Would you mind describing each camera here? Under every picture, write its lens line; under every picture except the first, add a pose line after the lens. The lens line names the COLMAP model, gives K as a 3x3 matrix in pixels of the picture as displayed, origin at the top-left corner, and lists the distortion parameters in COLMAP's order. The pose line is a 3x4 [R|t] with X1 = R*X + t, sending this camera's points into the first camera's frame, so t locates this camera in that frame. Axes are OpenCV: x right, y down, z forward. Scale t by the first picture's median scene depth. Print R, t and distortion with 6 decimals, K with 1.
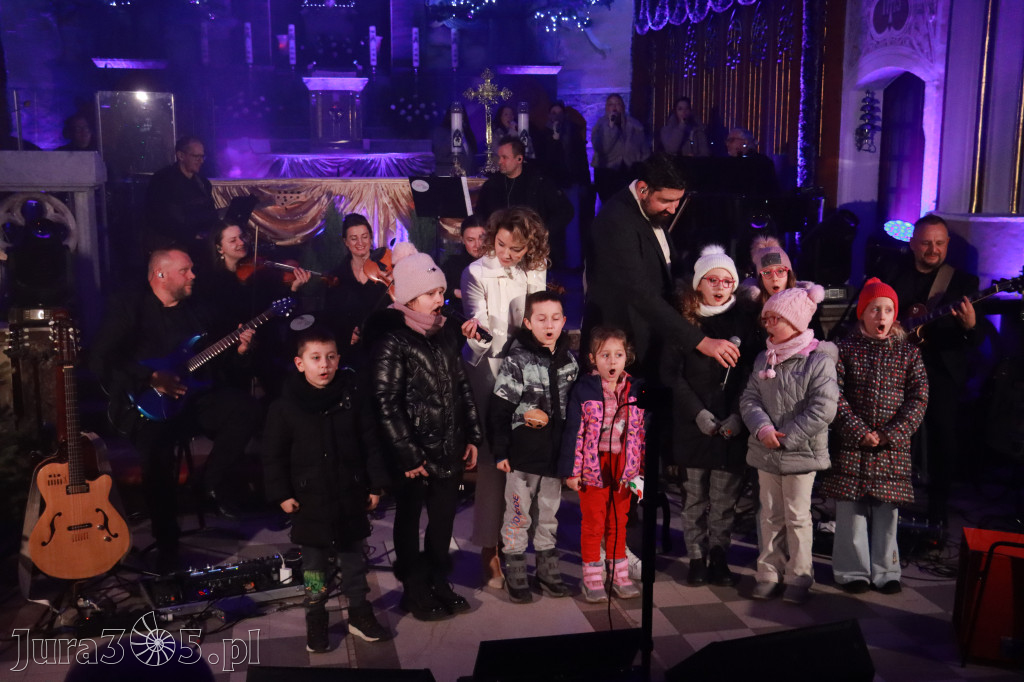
lens RADIAL K [[1191.4, 0, 511.5], [0, 1191.4, 345.1], [0, 0, 1]] dist [0.007207, 0.040594]
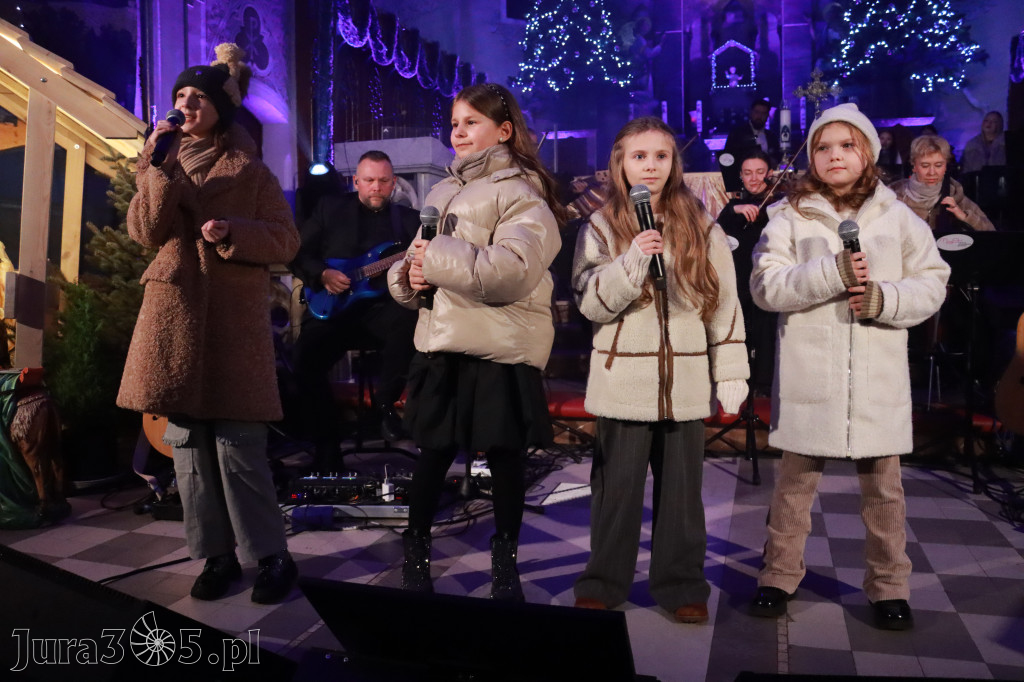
lens RADIAL K [[837.1, 0, 512.5], [0, 837.1, 354.9], [0, 0, 1]] dist [-0.186973, 0.146909]
pose [[0.878751, 0.039829, -0.475616, 0.058445], [-0.067495, 0.996868, -0.041225, 0.041203], [0.472485, 0.068328, 0.878686, 0.187112]]
